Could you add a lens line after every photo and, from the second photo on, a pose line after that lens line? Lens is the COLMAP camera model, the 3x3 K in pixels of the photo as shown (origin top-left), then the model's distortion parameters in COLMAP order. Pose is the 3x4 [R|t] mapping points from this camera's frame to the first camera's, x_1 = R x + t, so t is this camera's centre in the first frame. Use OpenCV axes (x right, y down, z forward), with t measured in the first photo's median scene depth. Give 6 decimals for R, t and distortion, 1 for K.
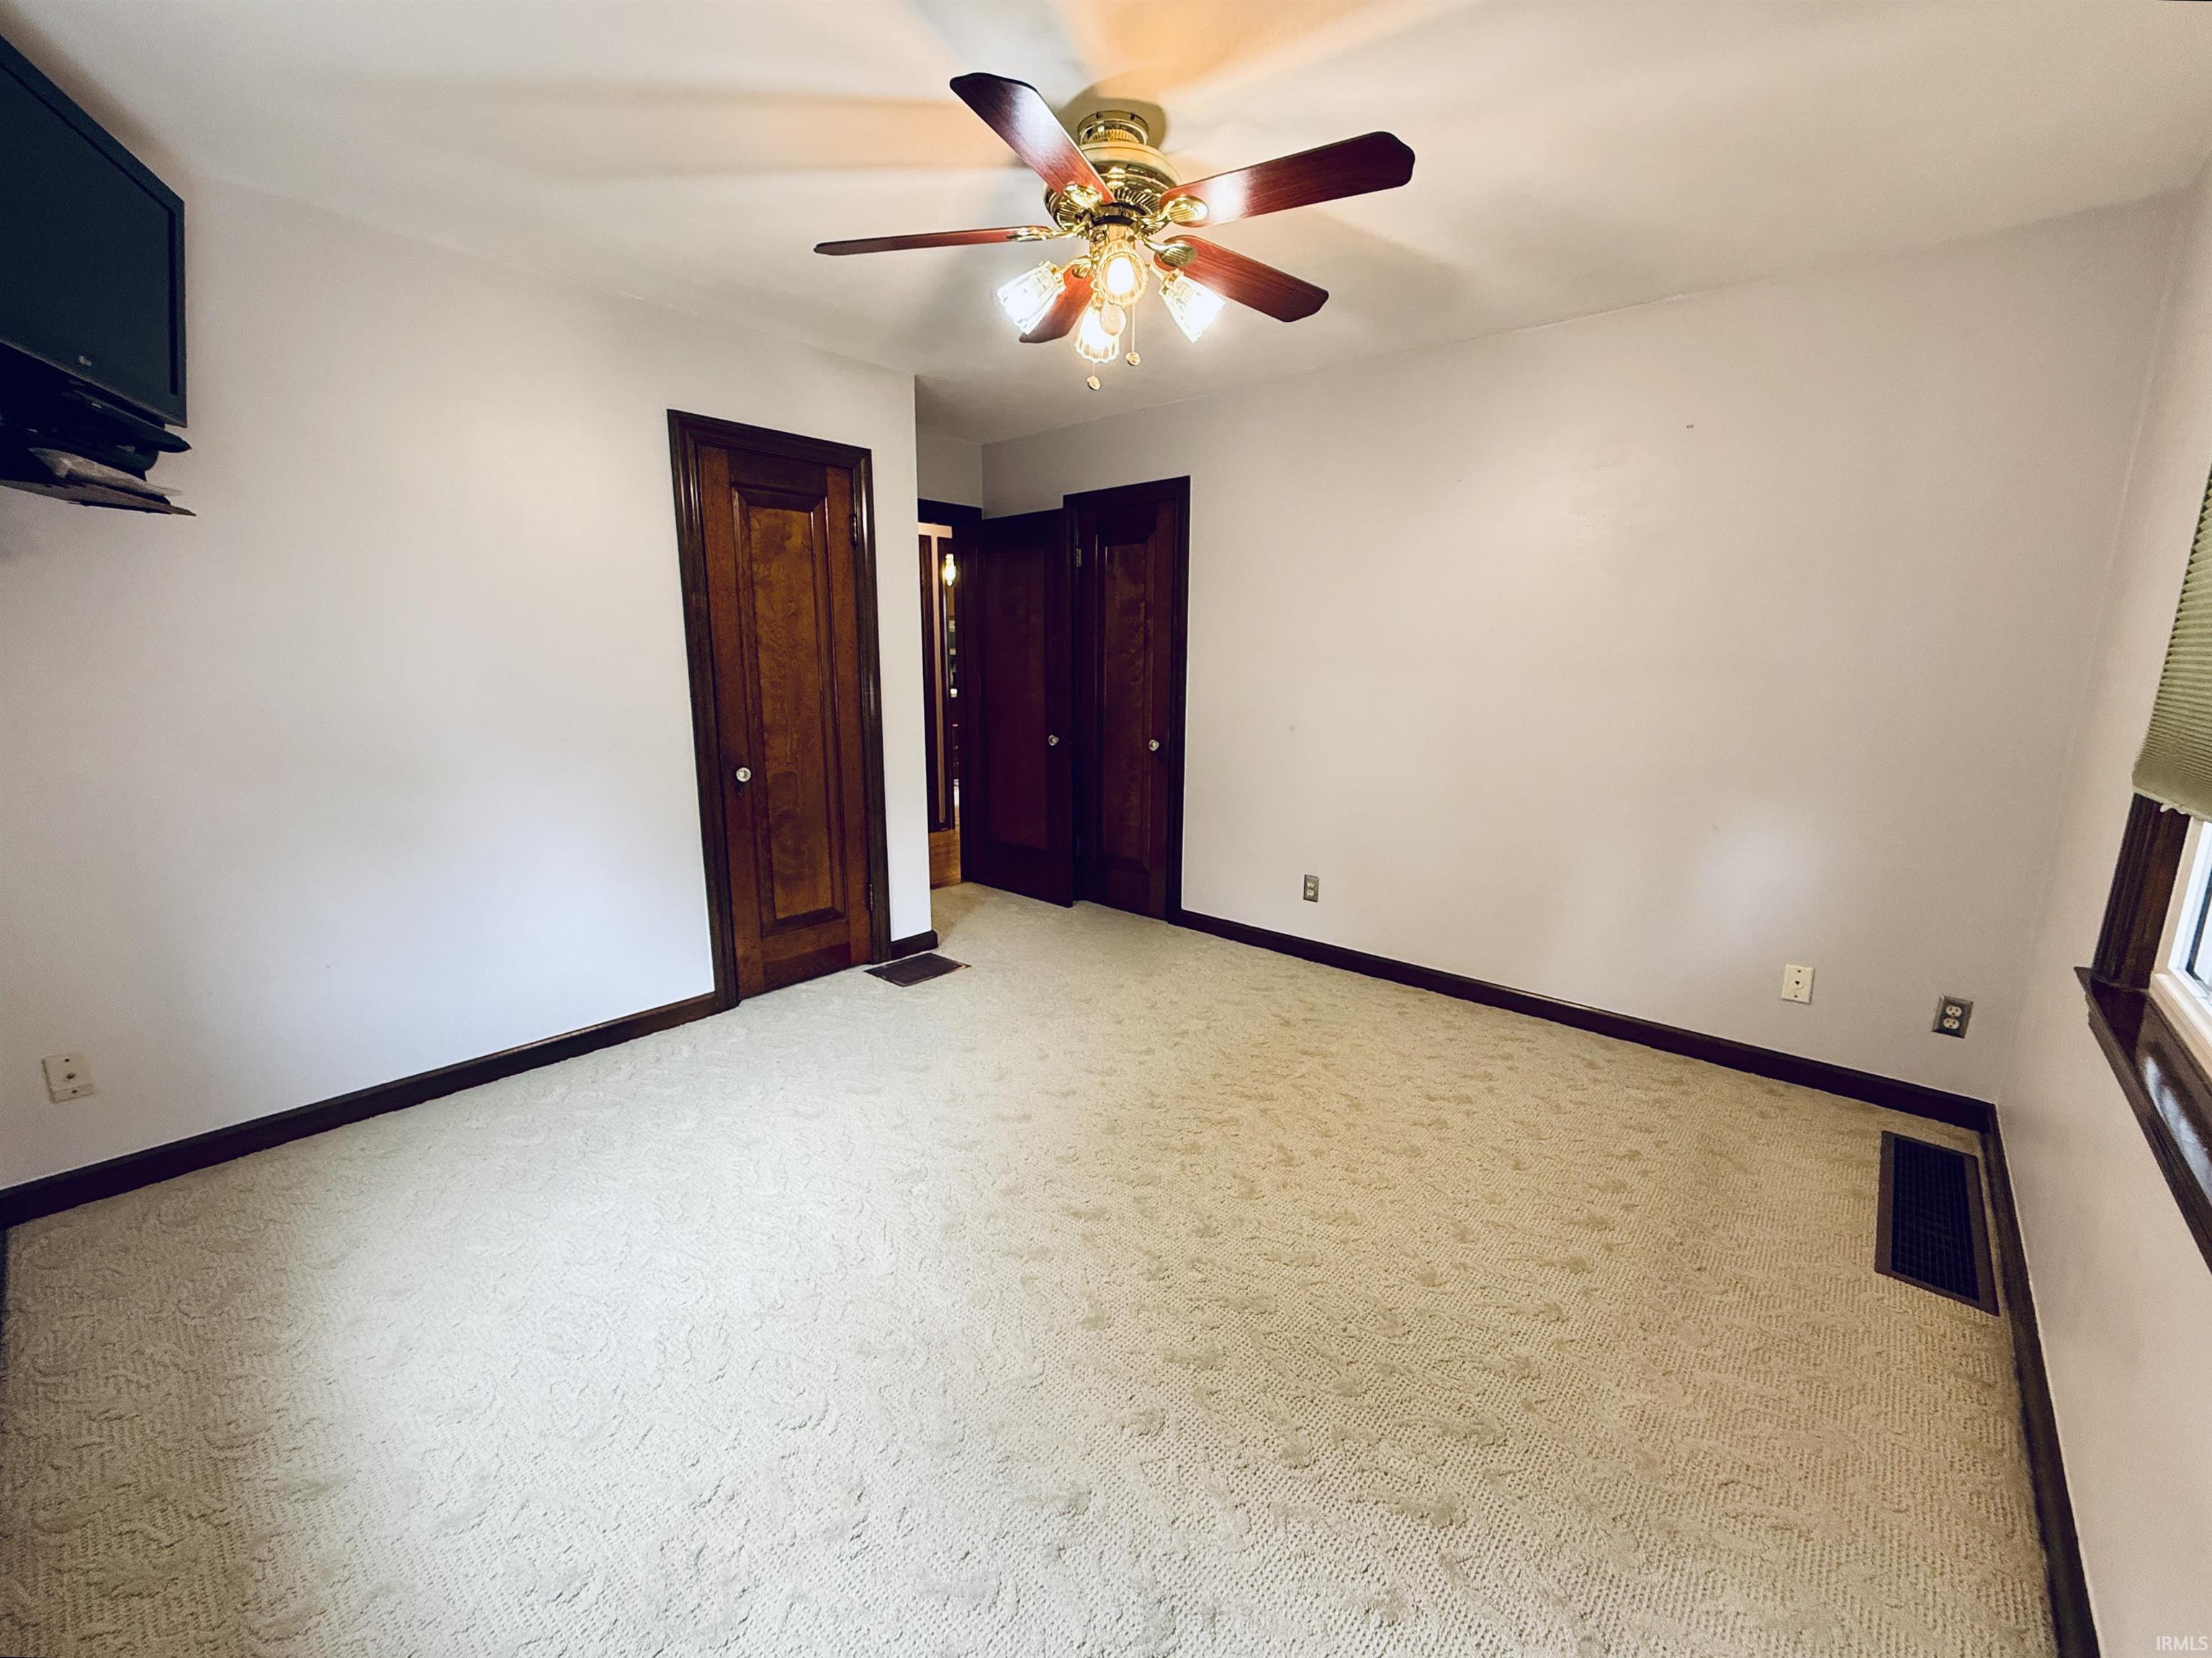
lens RADIAL K [[883.1, 0, 1104.7], [0, 883.1, 817.4], [0, 0, 1]] dist [0.002299, 0.000061]
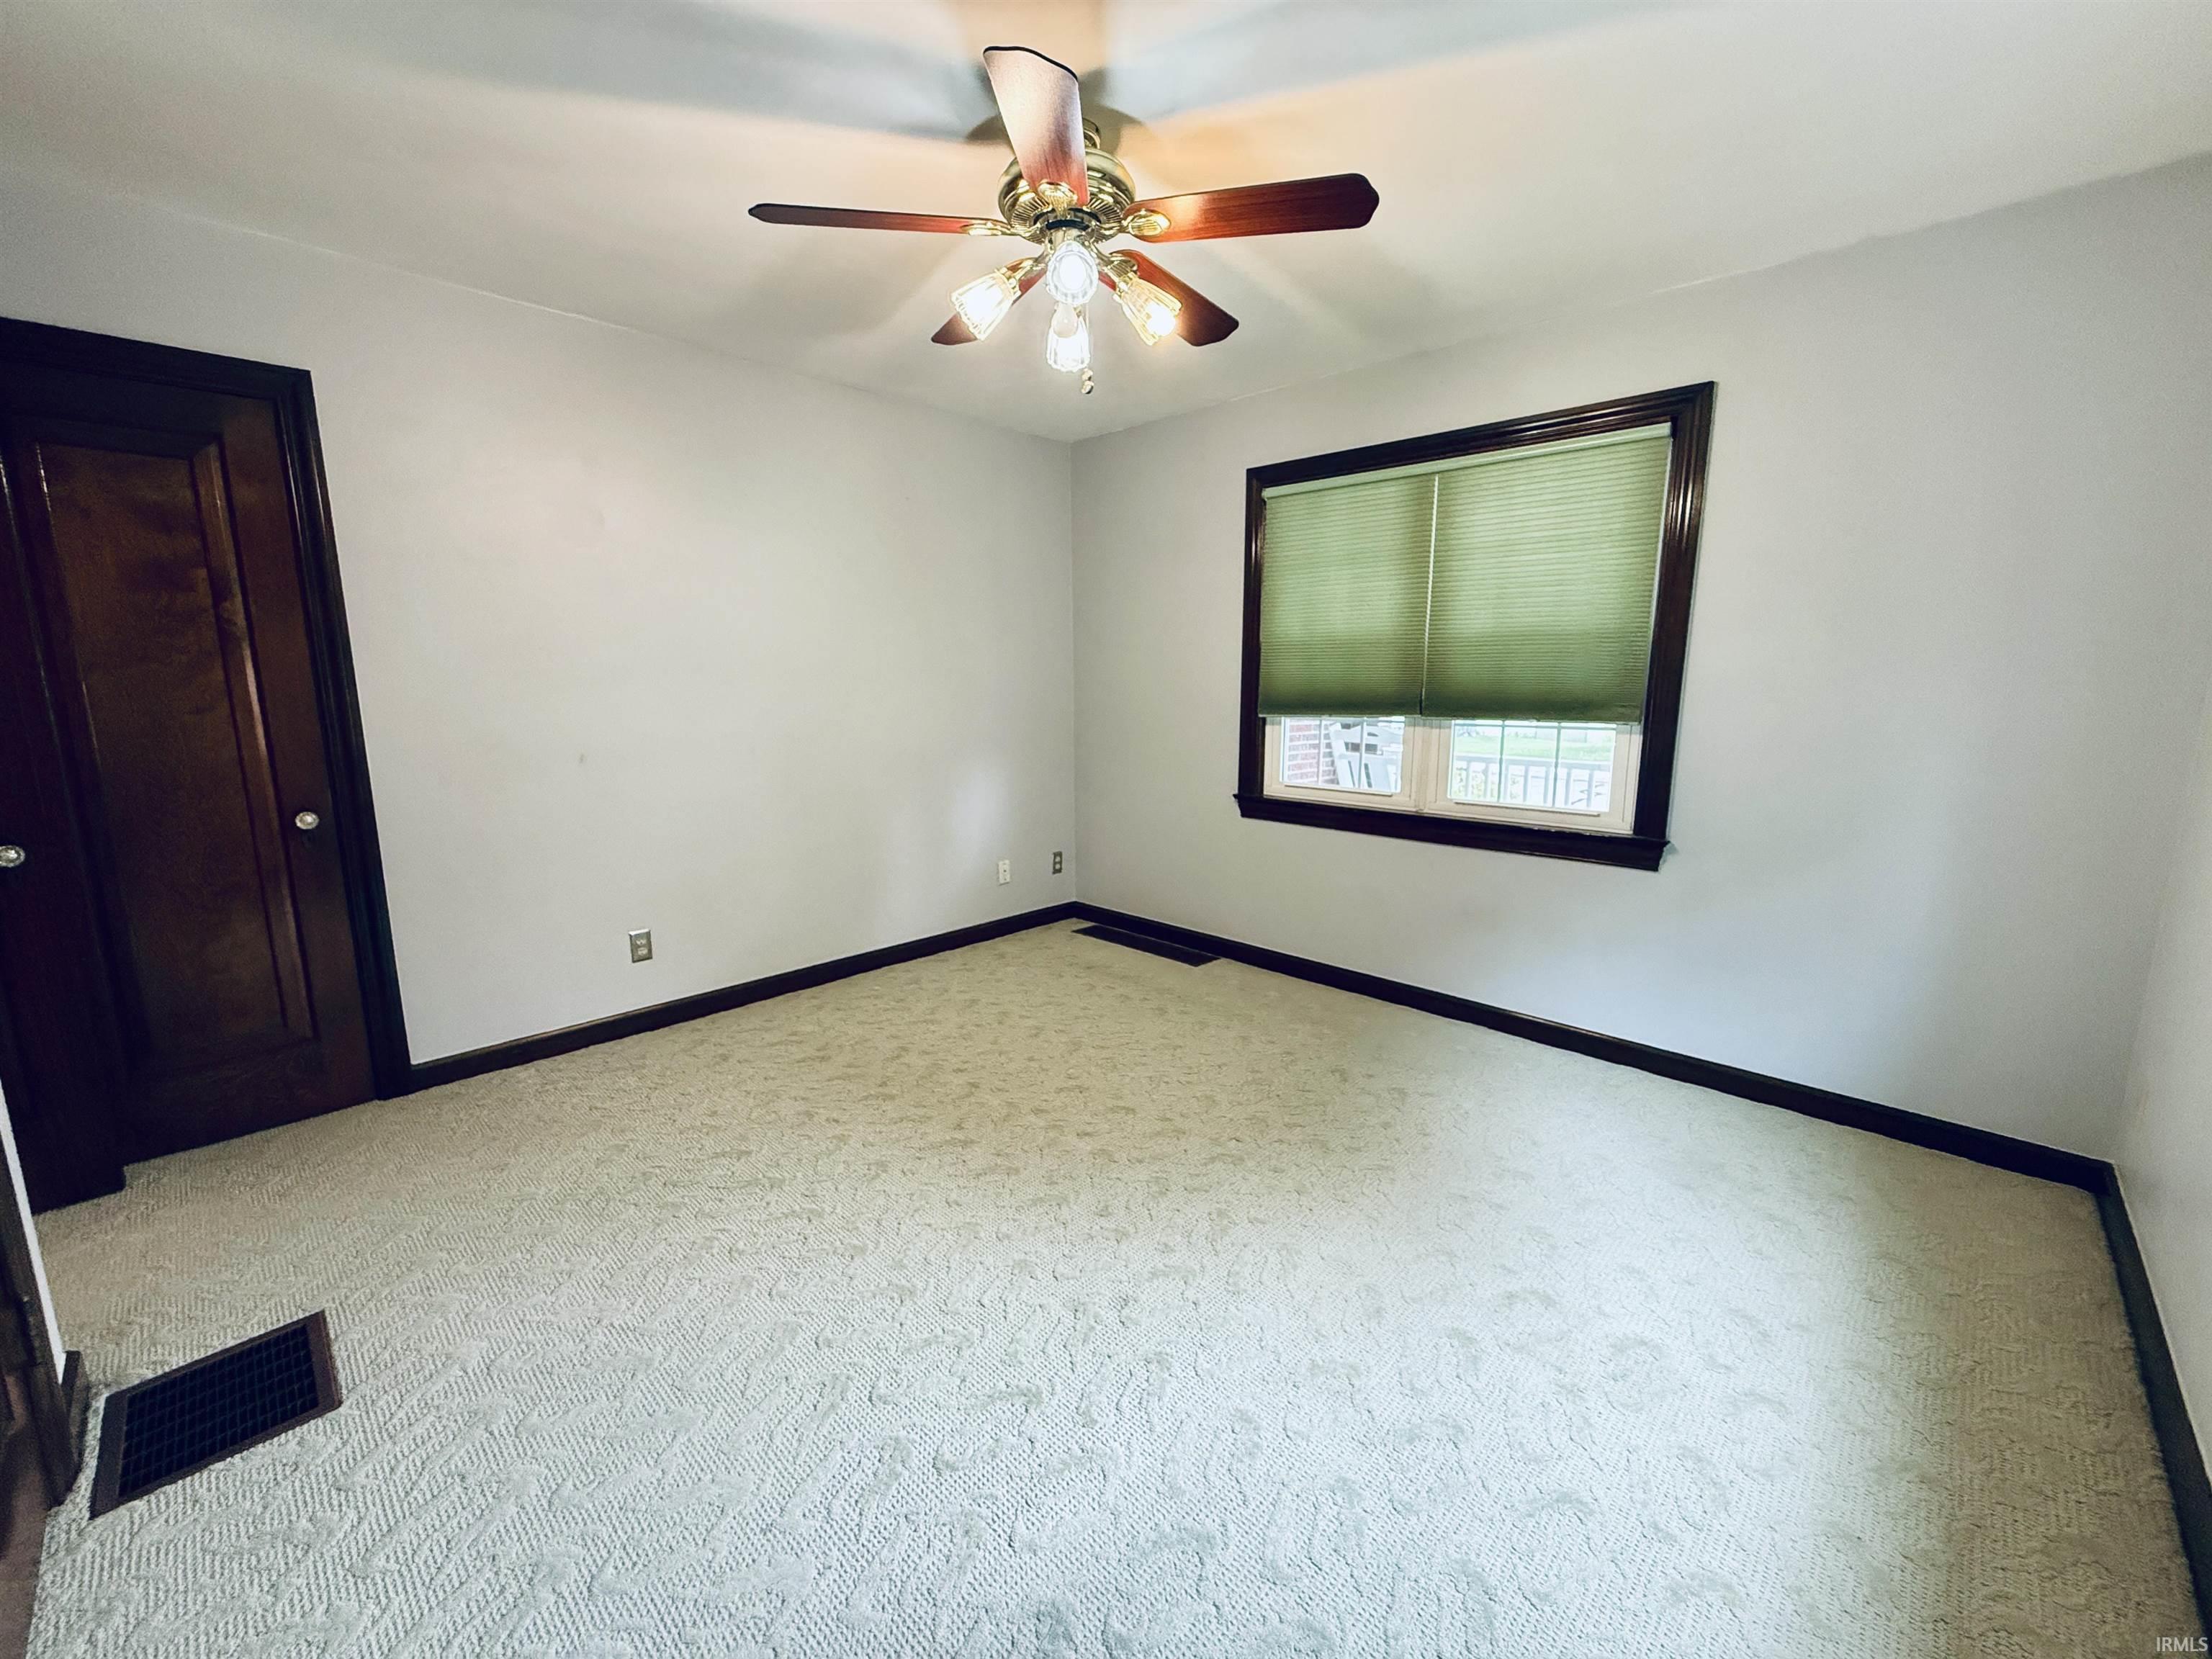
lens RADIAL K [[883.2, 0, 1088.1], [0, 883.2, 827.5], [0, 0, 1]] dist [0.002299, 0.000061]
pose [[0.070122, -0.181279, 0.980928, -0.546464], [0.181376, 0.969275, 0.166160, -0.091922], [-0.980911, 0.166265, 0.100848, 0.494565]]
